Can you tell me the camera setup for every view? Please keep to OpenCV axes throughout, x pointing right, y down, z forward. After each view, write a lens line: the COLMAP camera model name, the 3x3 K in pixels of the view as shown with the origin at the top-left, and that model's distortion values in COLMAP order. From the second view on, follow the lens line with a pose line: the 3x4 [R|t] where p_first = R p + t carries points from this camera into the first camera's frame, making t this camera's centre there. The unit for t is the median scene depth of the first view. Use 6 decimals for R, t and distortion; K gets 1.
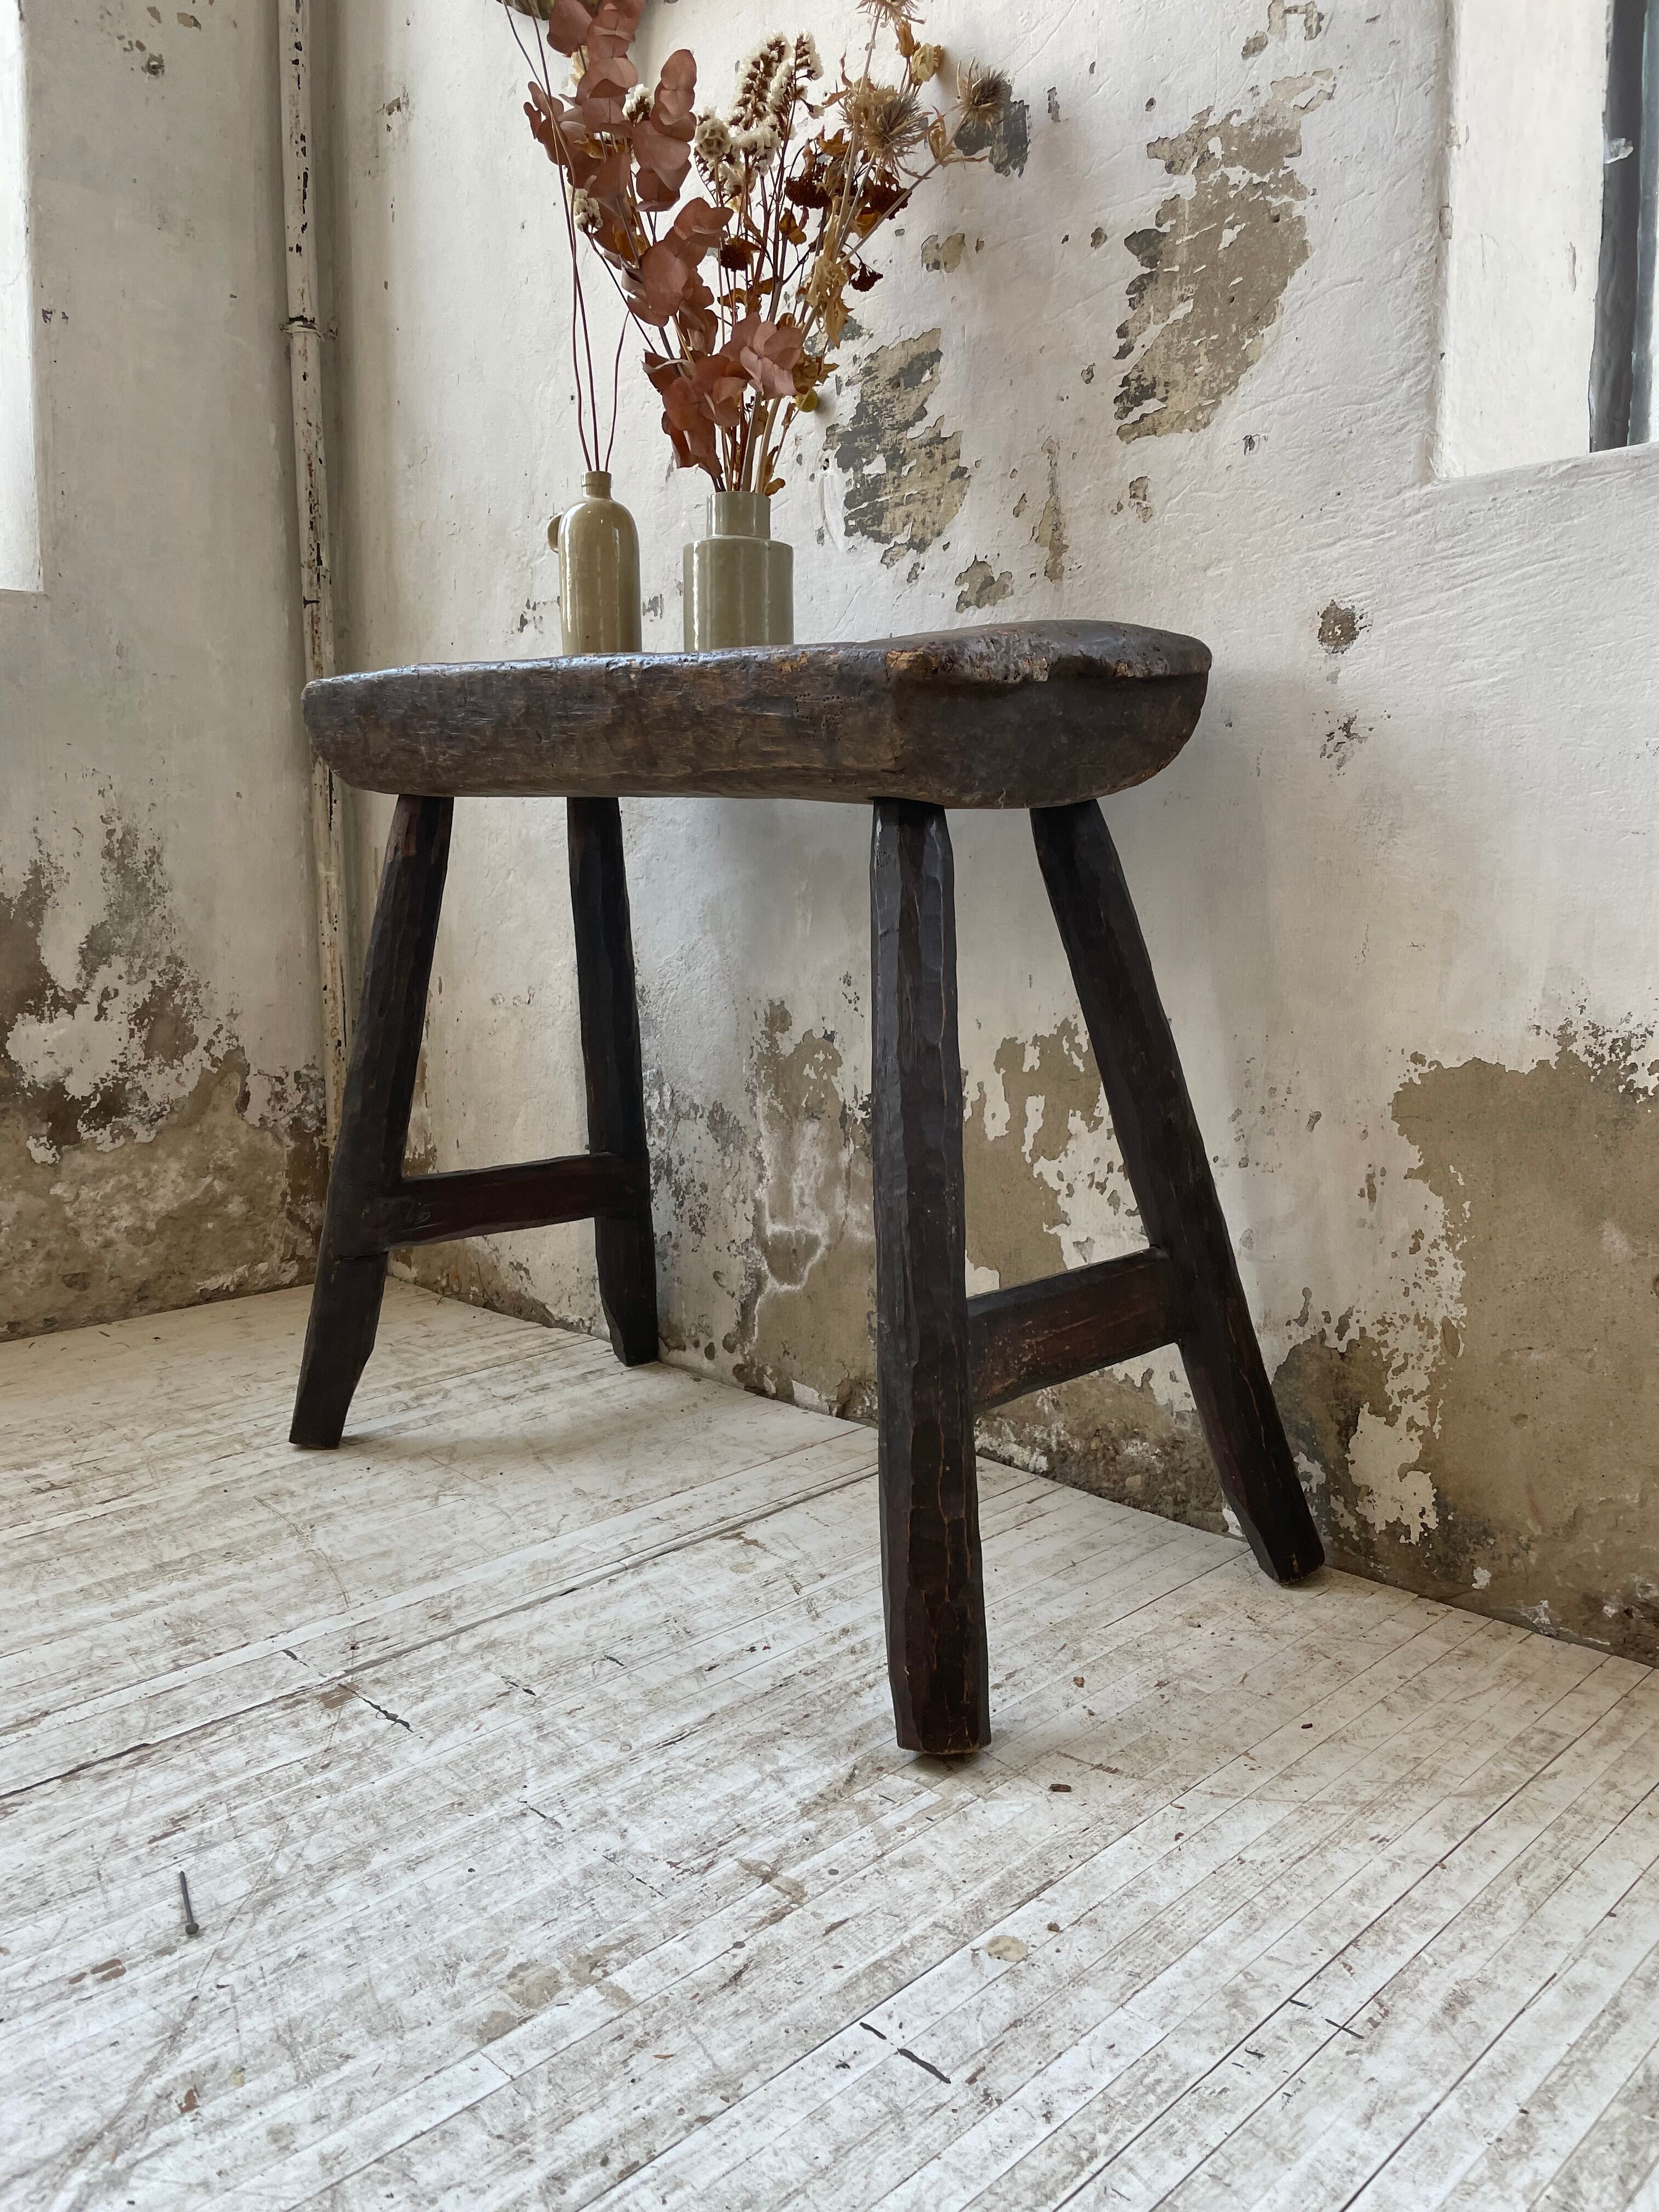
lens RADIAL K [[1676.4, 0, 847.2], [0, 1676.4, 1106.7], [0, 0, 1]] dist [0.084512, -0.118770]
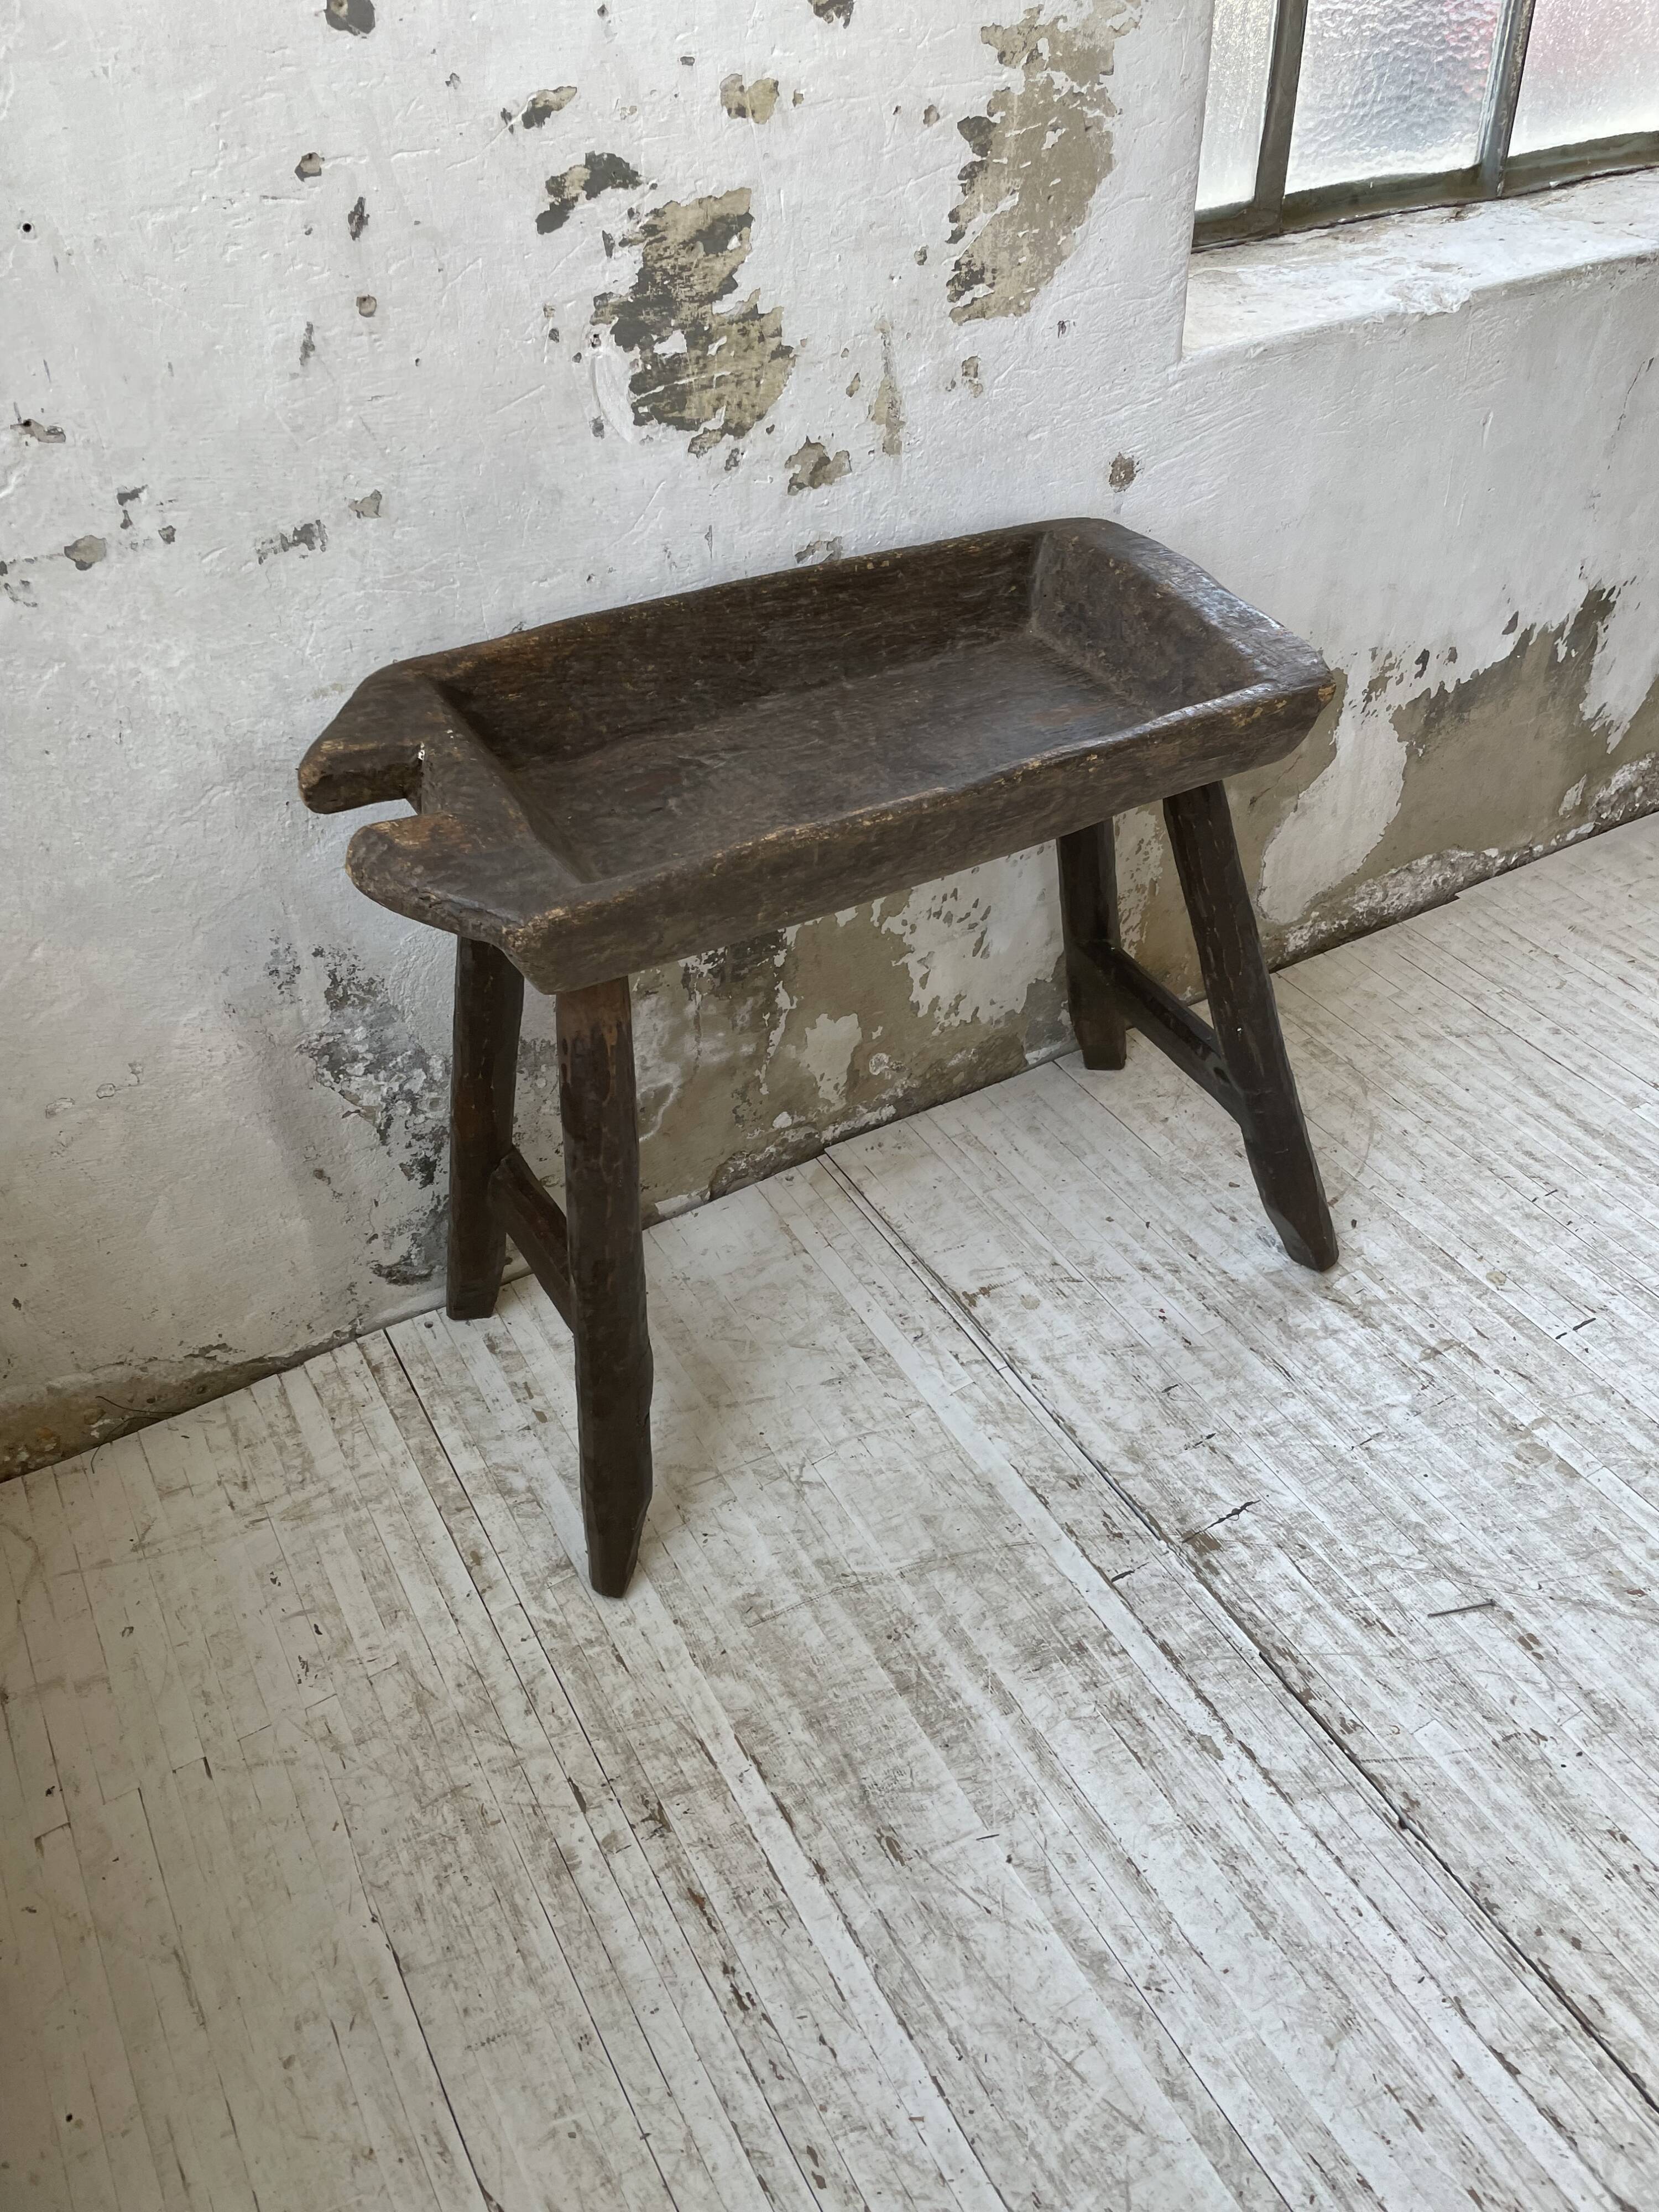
lens RADIAL K [[1676.4, 0, 850.5], [0, 1676.4, 1081.1], [0, 0, 1]] dist [0.084512, -0.118770]
pose [[0.262748, -0.616699, 0.742055, -1.031637], [0.139019, 0.785249, 0.603372, -0.730251], [-0.954797, -0.055375, 0.292056, 0.781955]]
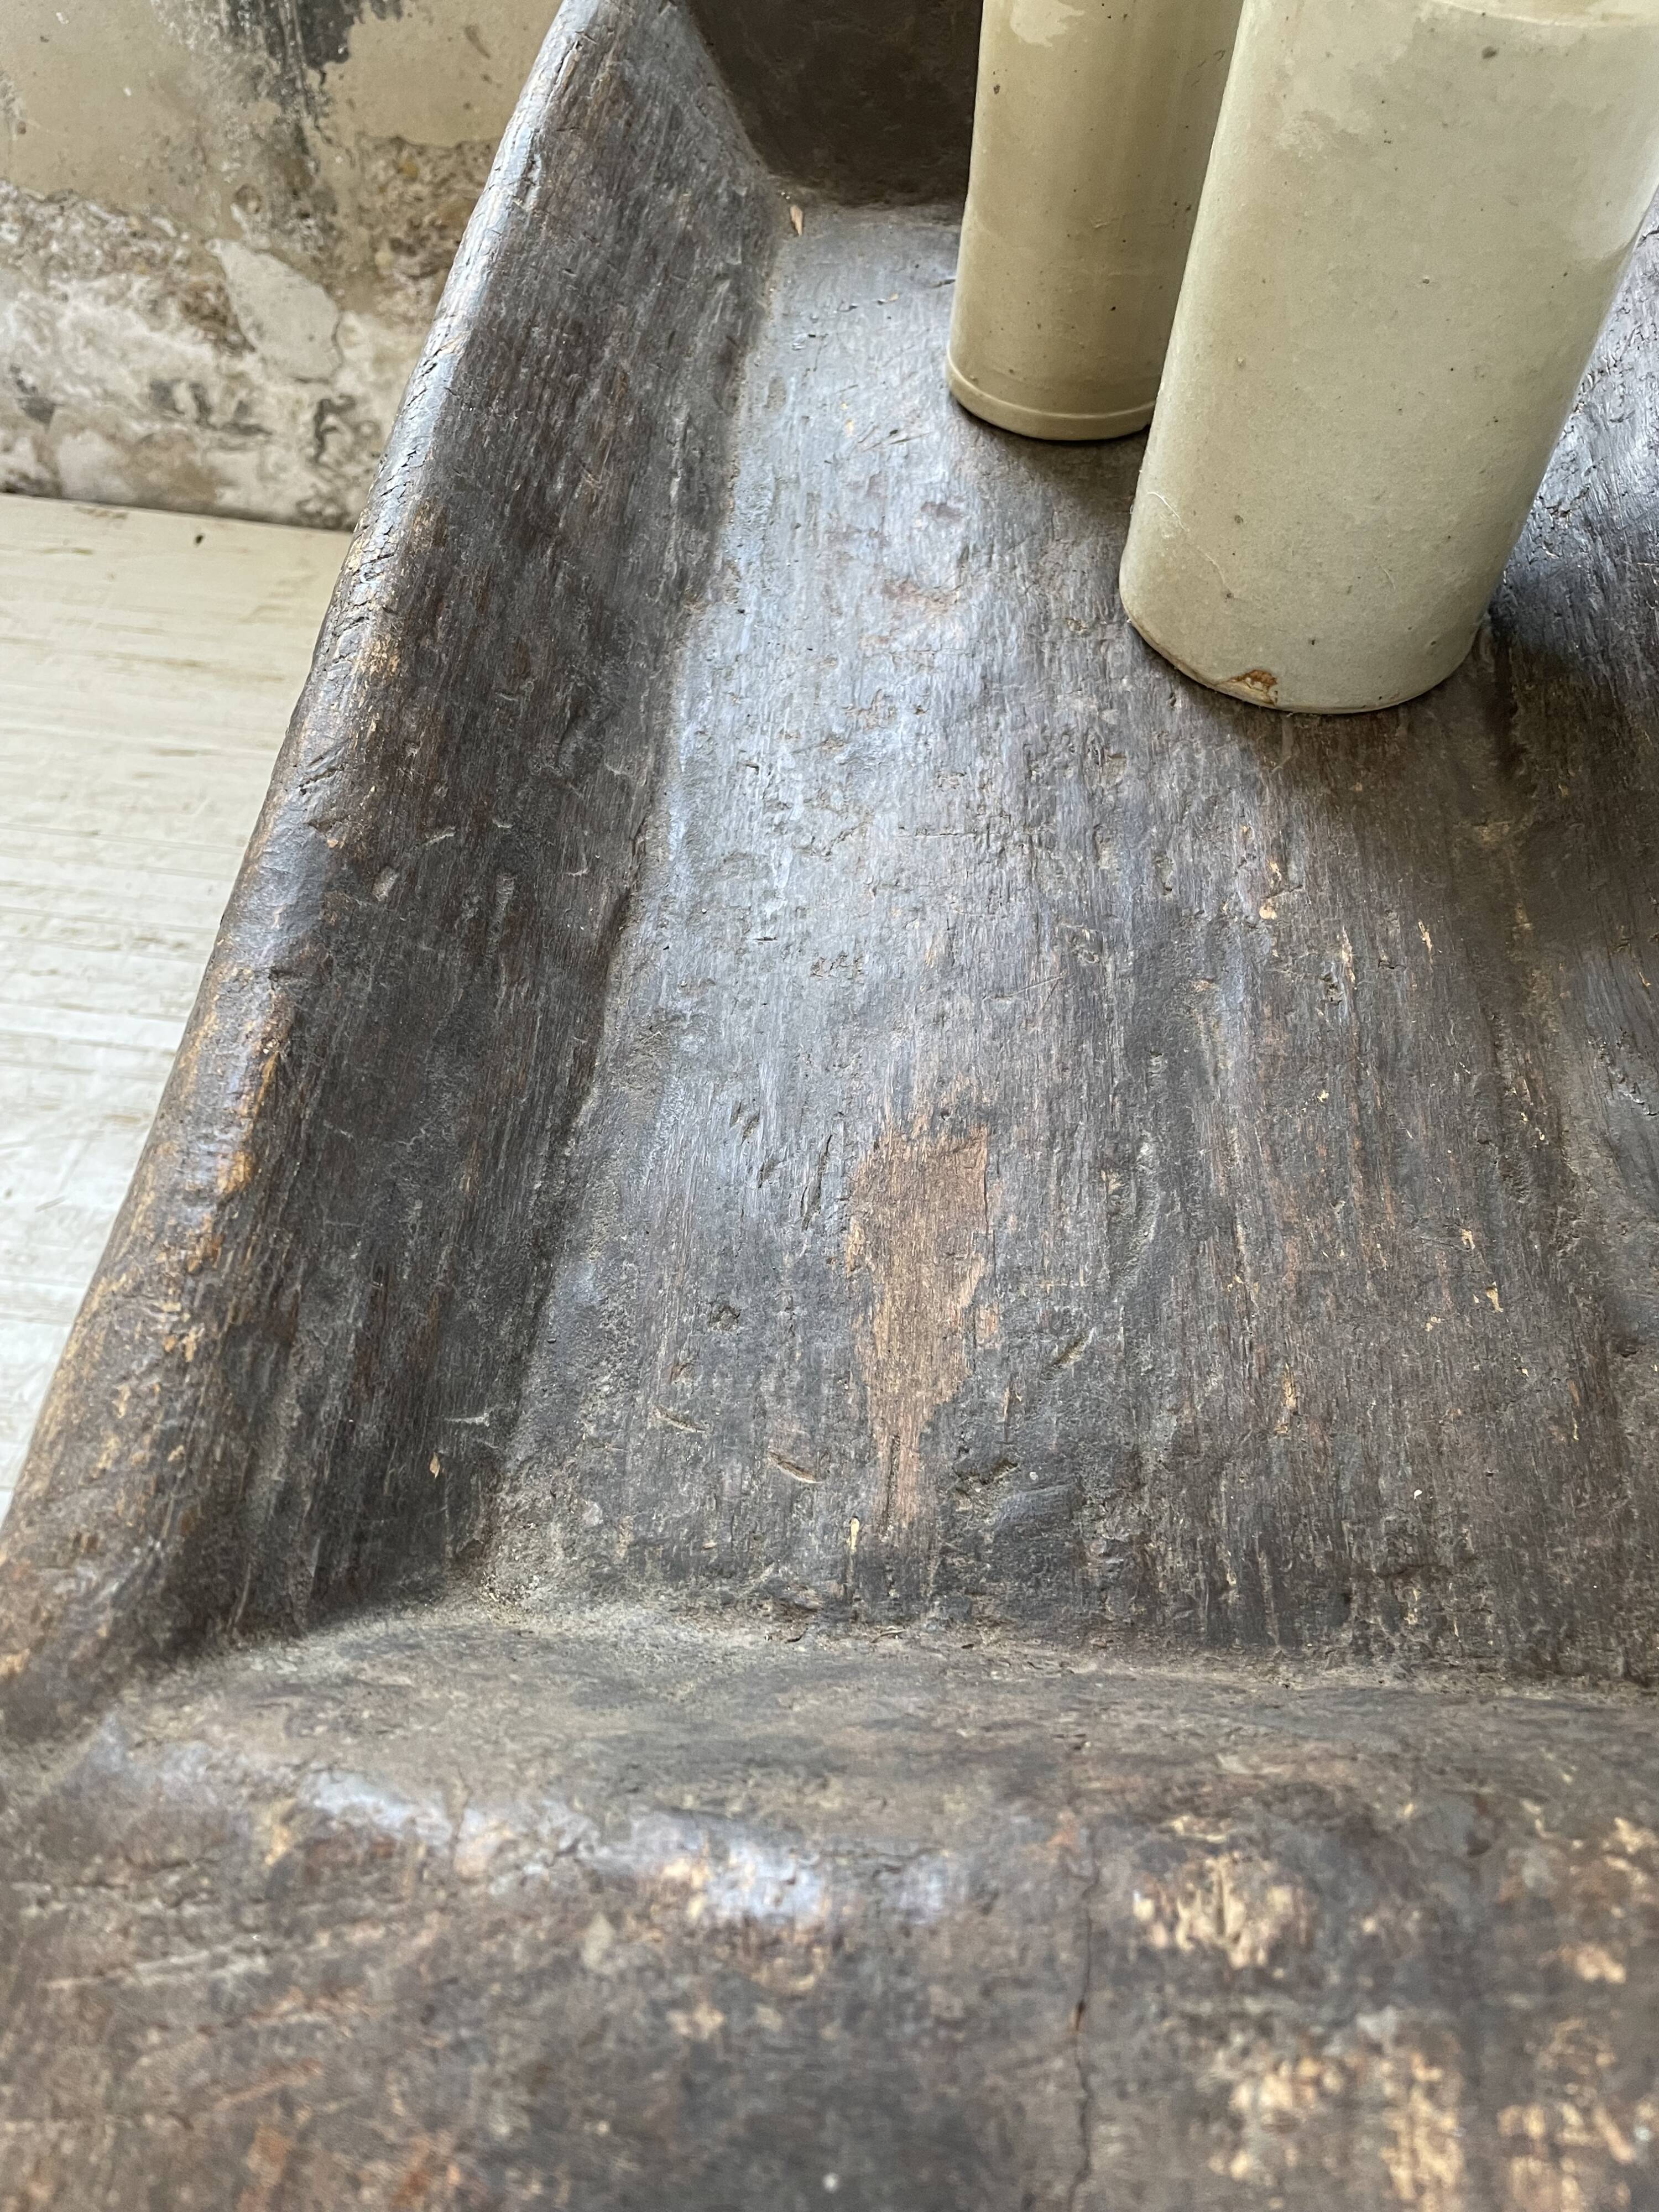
lens RADIAL K [[1676.4, 0, 824.3], [0, 1676.4, 1083.4], [0, 0, 1]] dist [0.084512, -0.118770]
pose [[0.626895, 0.631315, -0.456556, 0.094025], [-0.166702, 0.681121, 0.712941, -0.422476], [0.761060, -0.370831, 0.532233, 0.849986]]
